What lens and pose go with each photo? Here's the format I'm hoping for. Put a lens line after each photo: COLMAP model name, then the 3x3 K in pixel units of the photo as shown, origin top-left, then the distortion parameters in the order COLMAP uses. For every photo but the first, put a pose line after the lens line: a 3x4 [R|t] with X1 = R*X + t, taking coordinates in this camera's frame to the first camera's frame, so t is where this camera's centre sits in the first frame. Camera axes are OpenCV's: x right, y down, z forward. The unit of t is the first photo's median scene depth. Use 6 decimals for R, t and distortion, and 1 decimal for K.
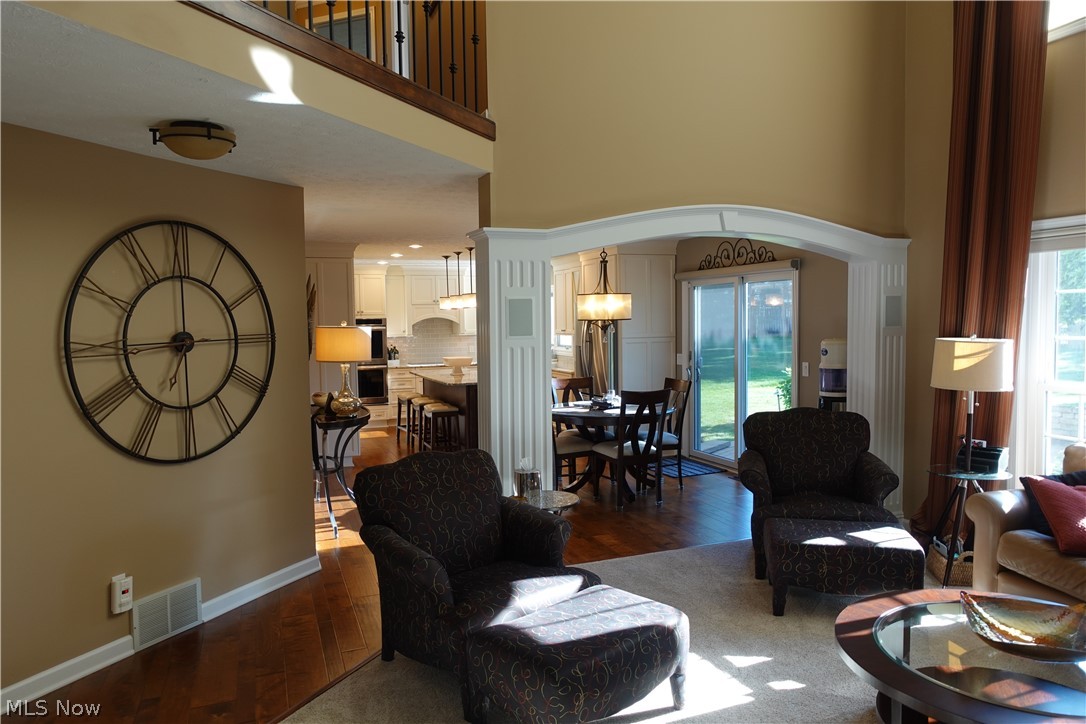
lens RADIAL K [[742.5, 0, 545.1], [0, 742.5, 364.4], [0, 0, 1]] dist [0.006856, 0.000803]
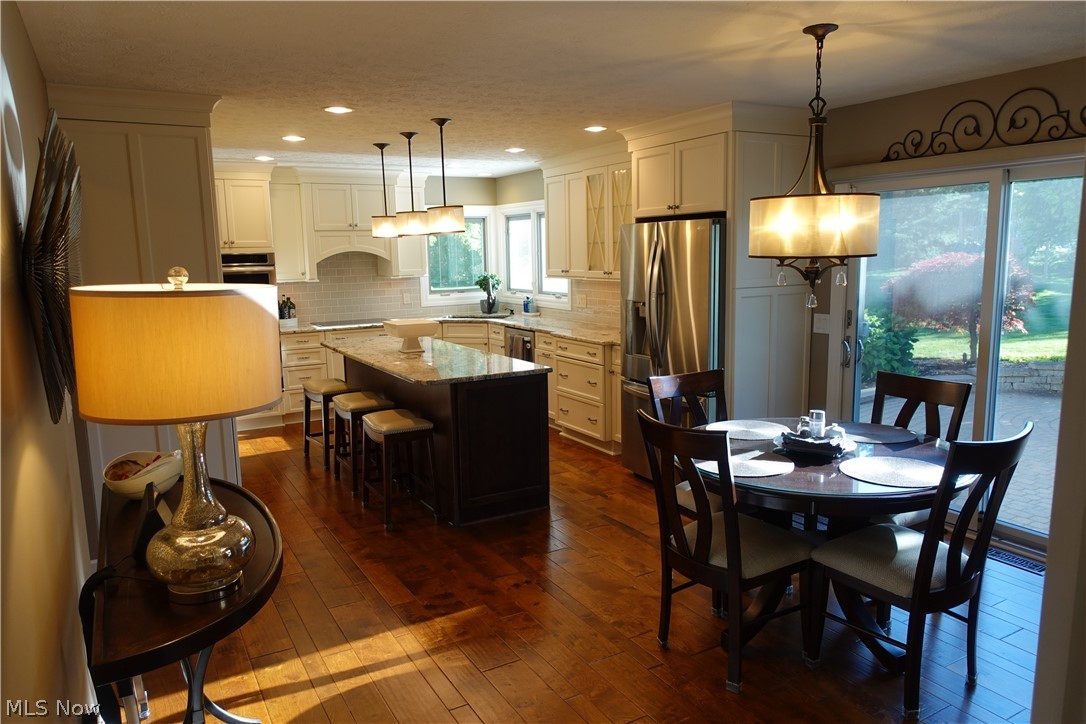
lens RADIAL K [[742.5, 0, 540.8], [0, 742.5, 362.5], [0, 0, 1]] dist [0.006856, 0.000803]
pose [[0.988344, -0.026136, 0.149977, -0.118438], [0.013026, 0.996058, 0.087741, -0.029920], [-0.151679, -0.084765, 0.984788, 0.463349]]
